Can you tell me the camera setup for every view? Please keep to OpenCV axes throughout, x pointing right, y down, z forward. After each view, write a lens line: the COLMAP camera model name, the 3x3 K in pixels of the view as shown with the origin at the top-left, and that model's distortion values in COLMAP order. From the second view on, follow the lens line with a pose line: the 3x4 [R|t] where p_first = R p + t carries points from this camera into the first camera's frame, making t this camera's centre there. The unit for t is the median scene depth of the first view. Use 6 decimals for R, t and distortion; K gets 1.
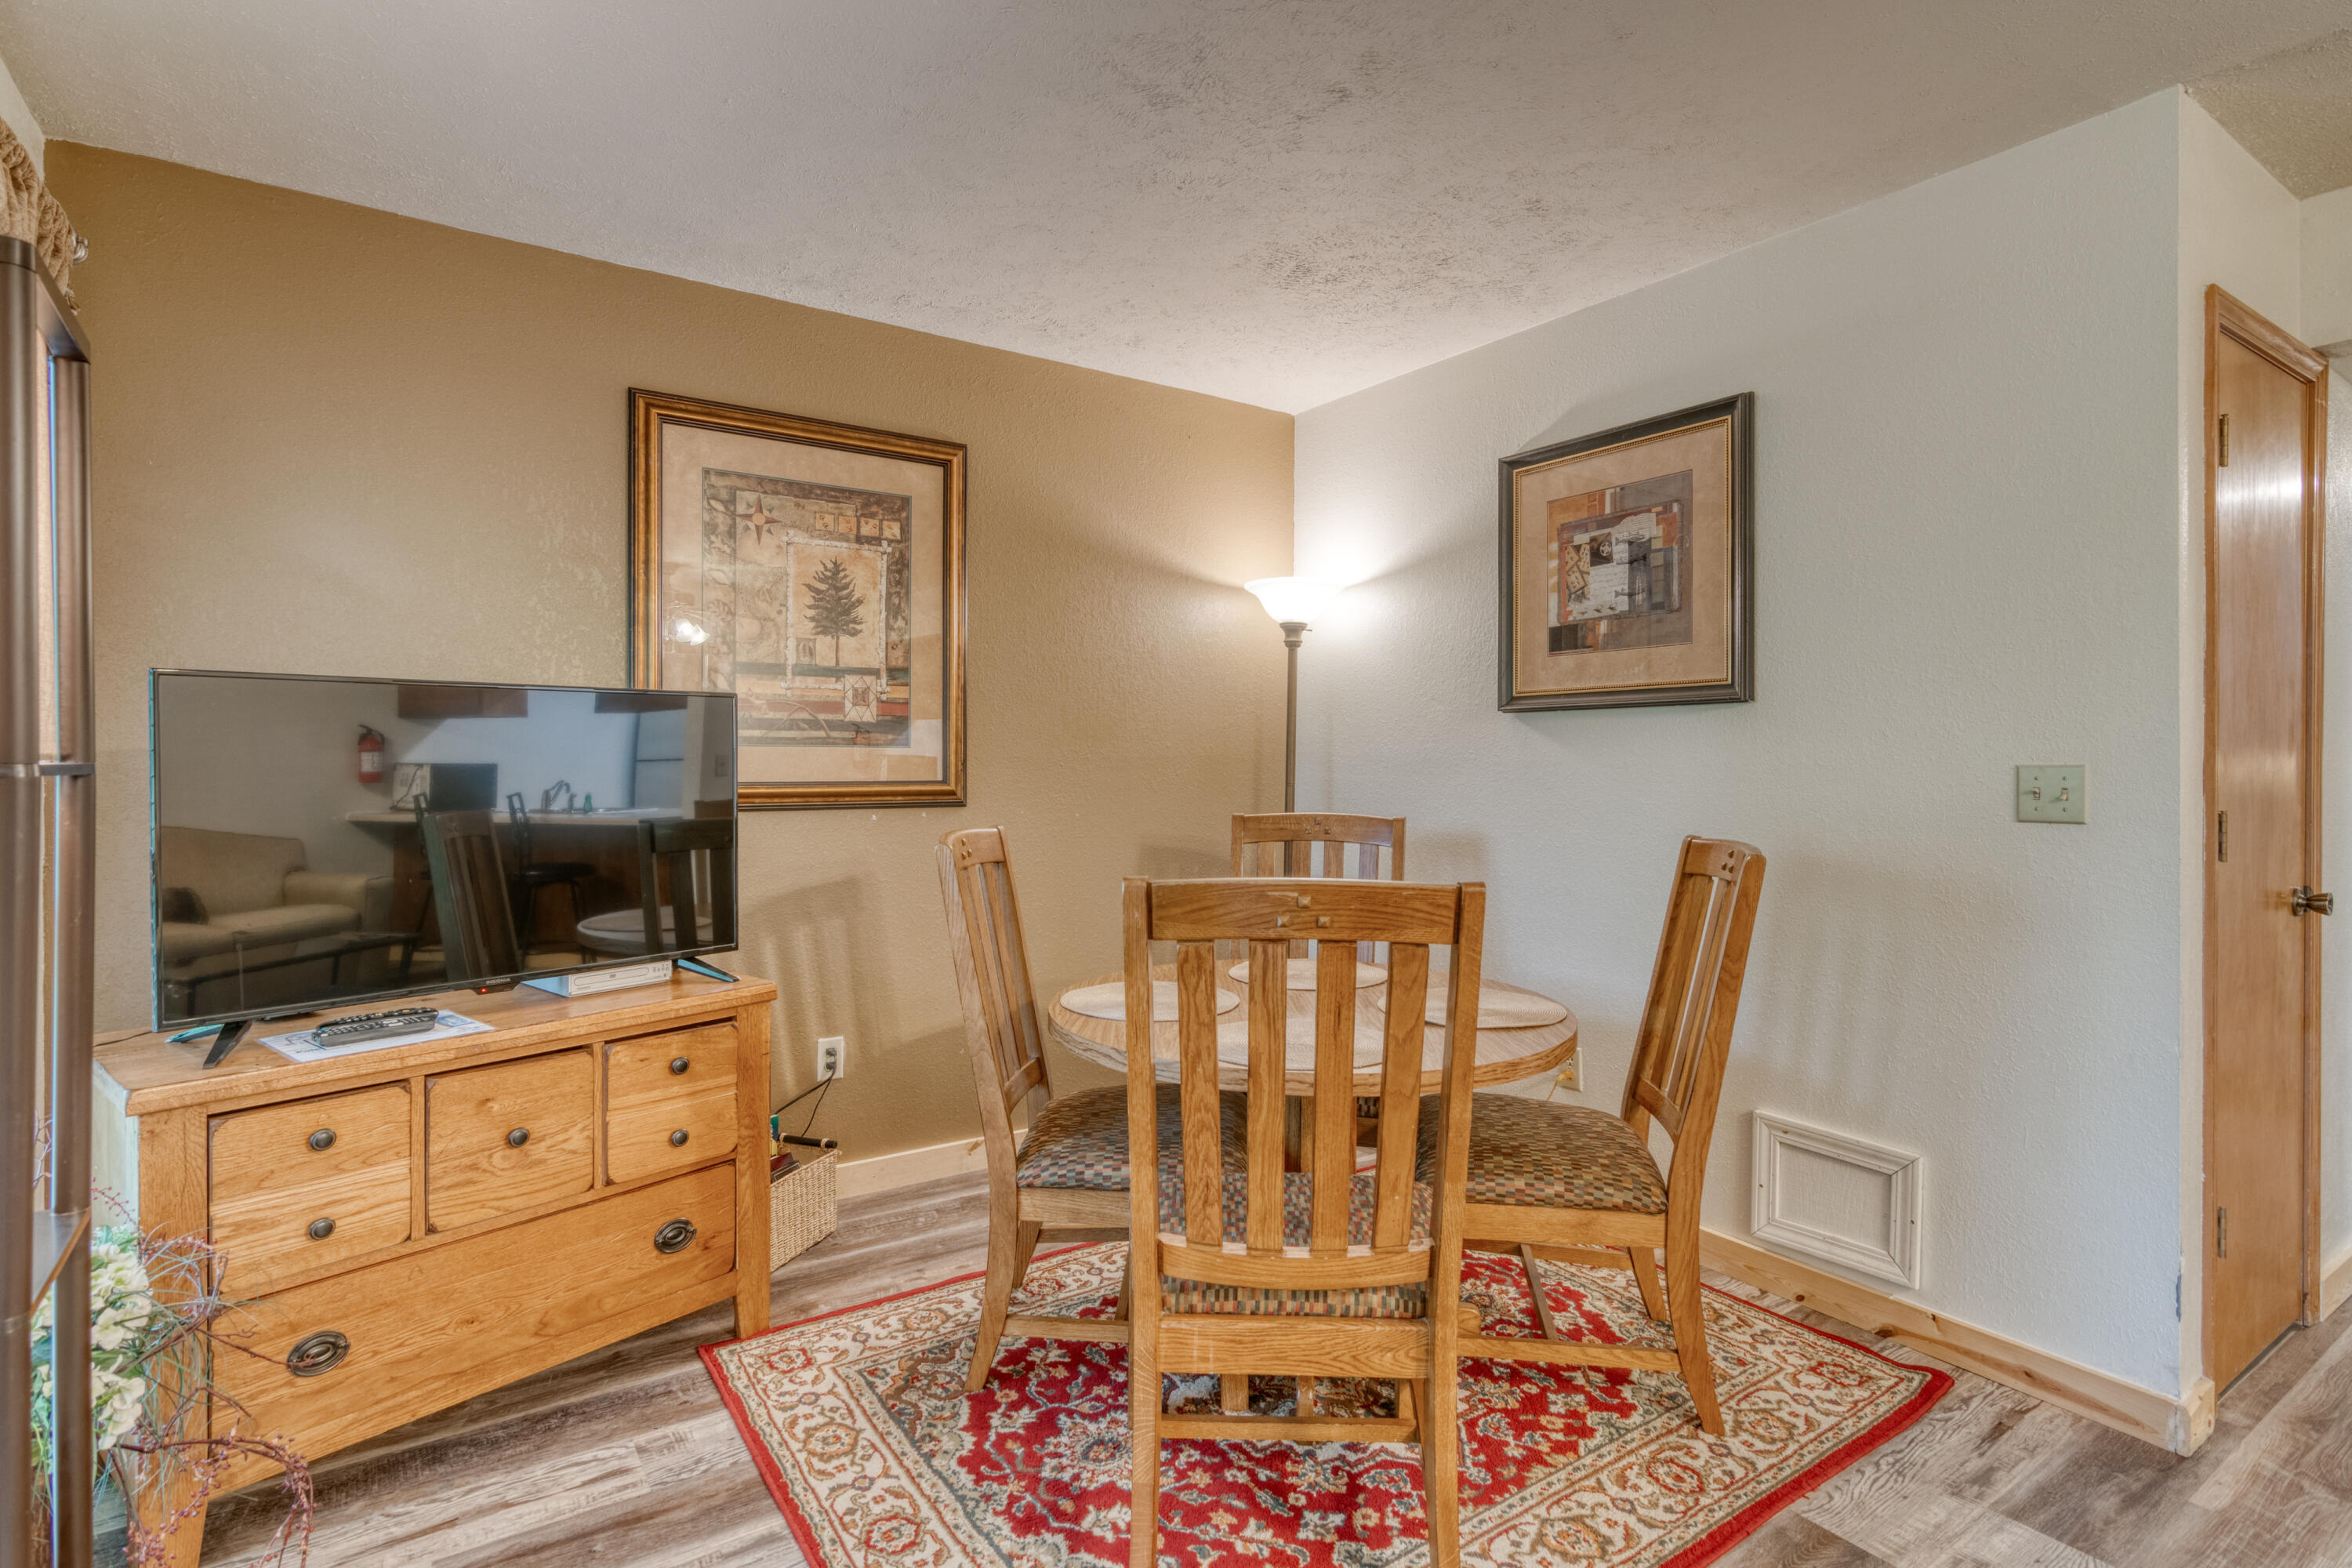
lens RADIAL K [[1160.1, 0, 1180.1], [0, 1160.1, 765.6], [0, 0, 1]] dist [-0.000838, -0.000214]
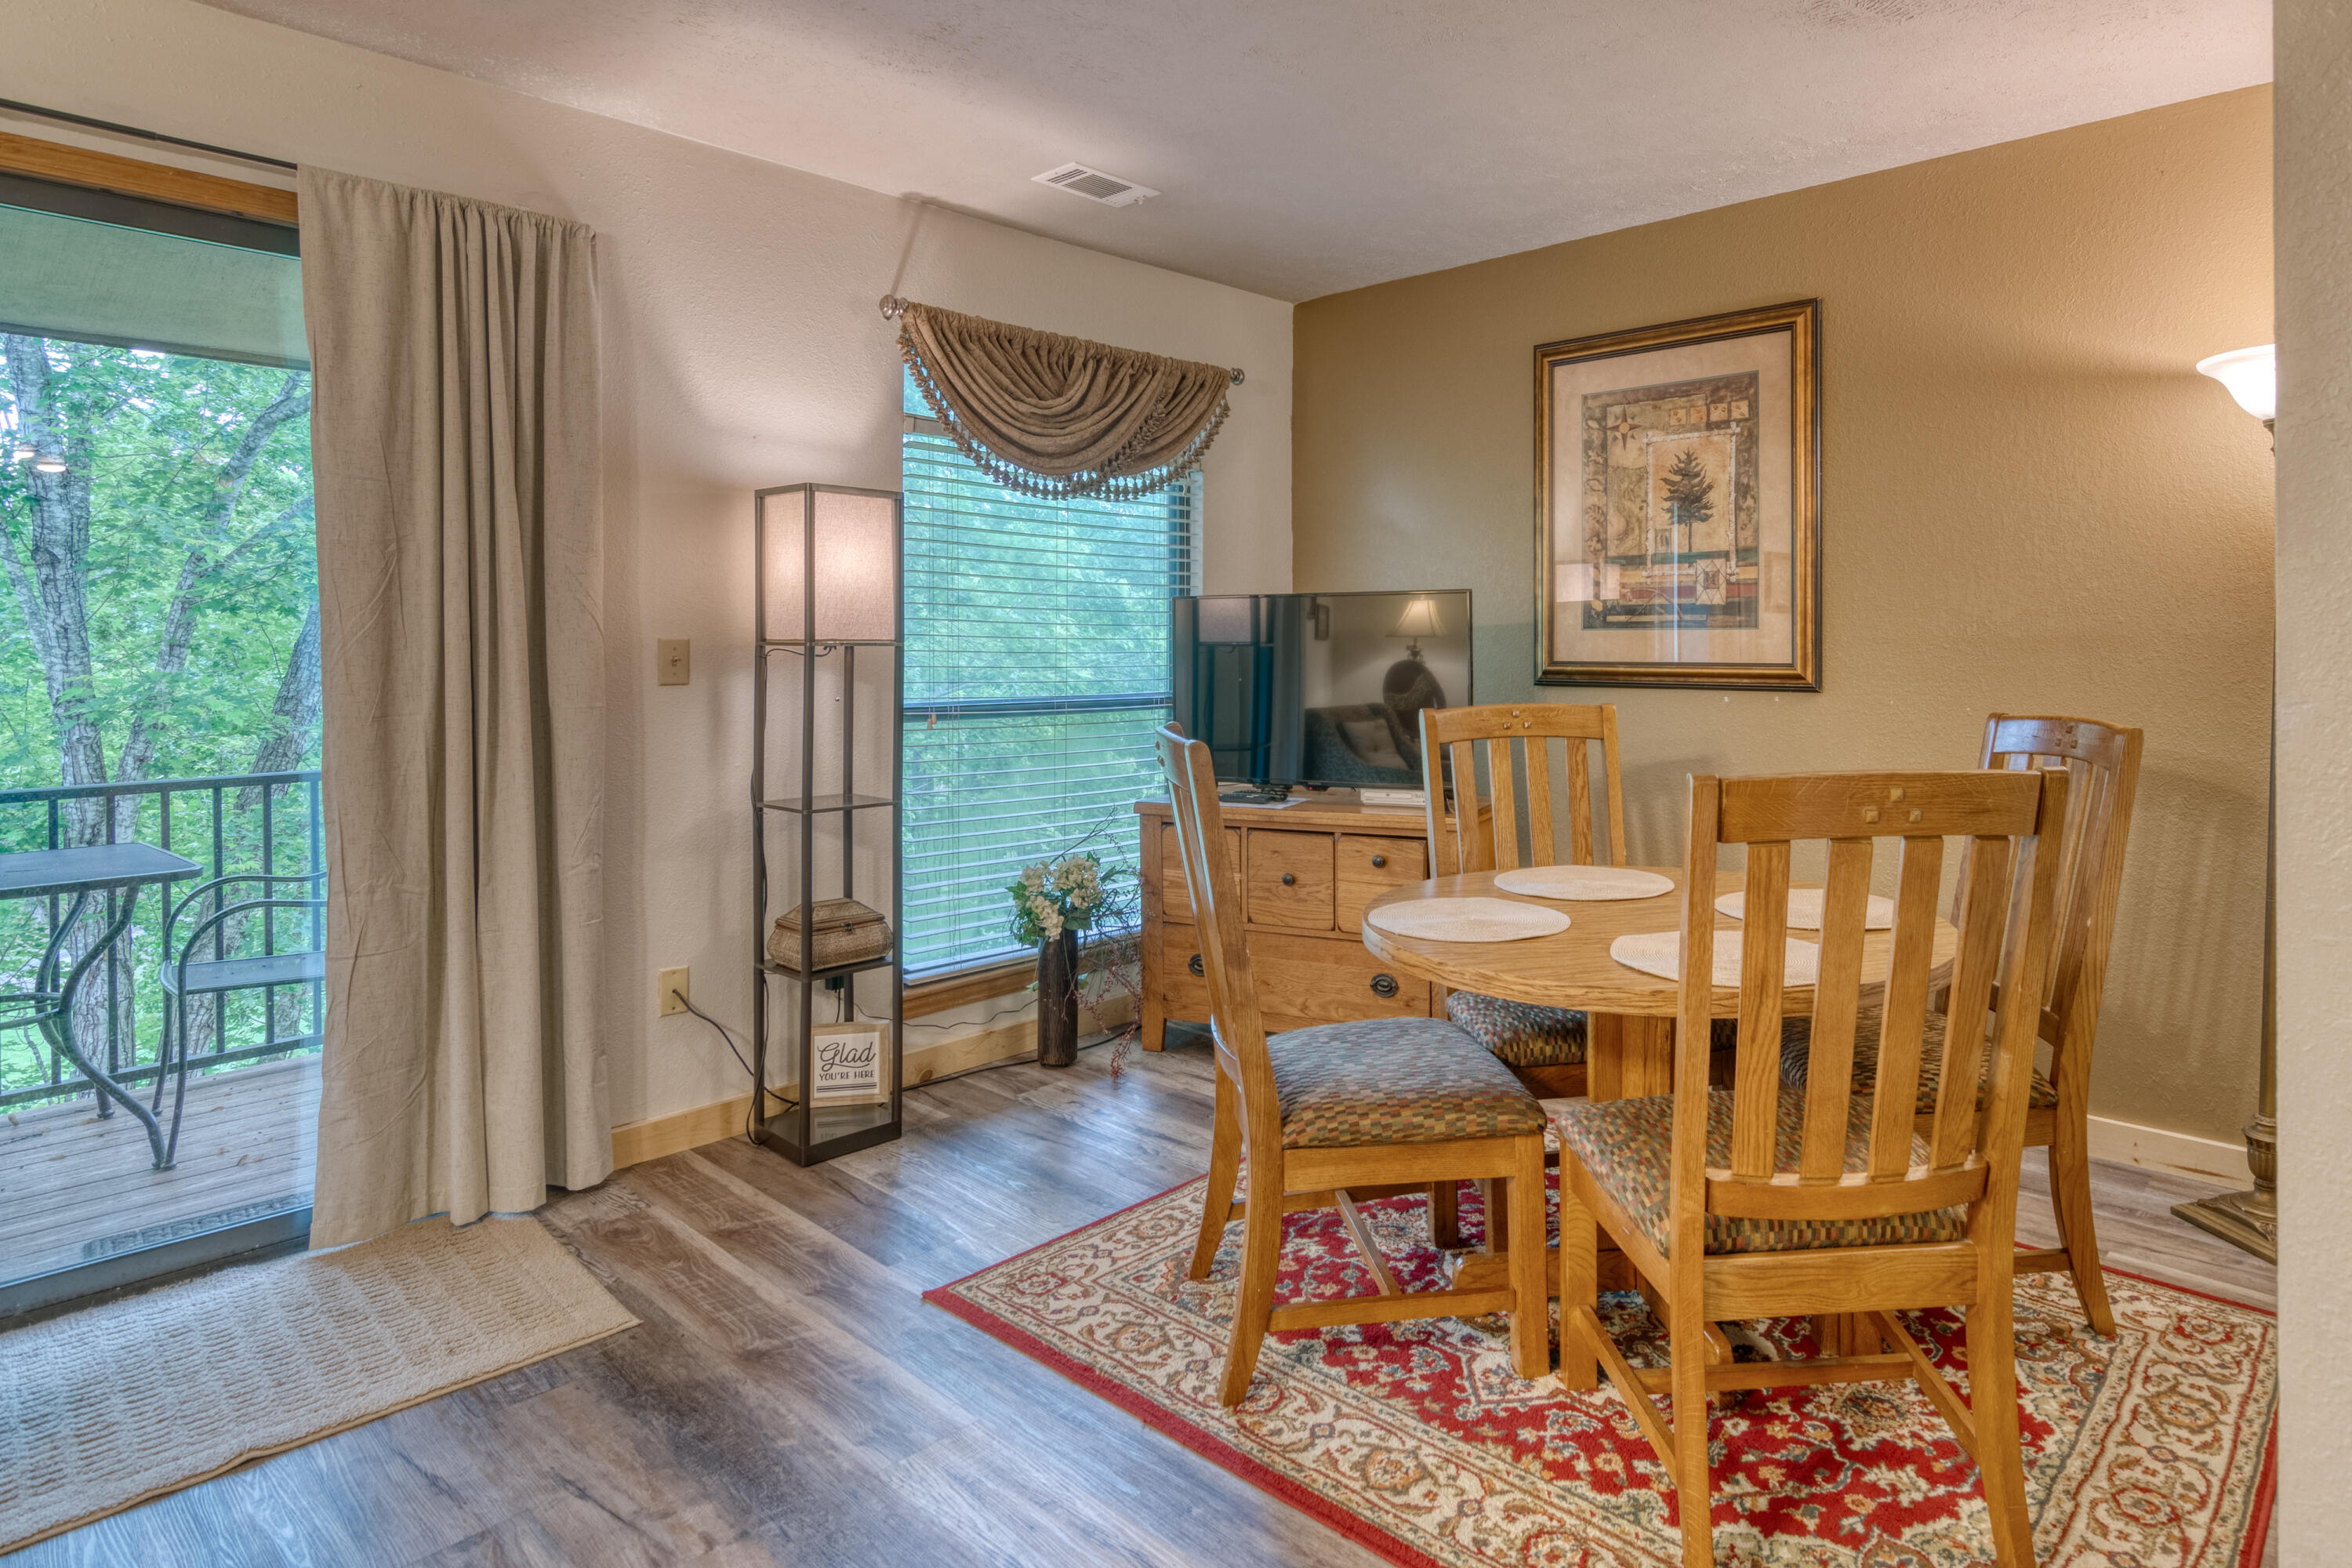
lens RADIAL K [[1145.4, 0, 1181.1], [0, 1145.4, 647.1], [0, 0, 1]] dist [0.000249, -0.000077]
pose [[0.253585, 0.001018, -0.967313, 0.592209], [-0.005086, 0.999987, -0.000281, 0.002397], [0.967300, 0.004991, 0.253586, 0.298312]]
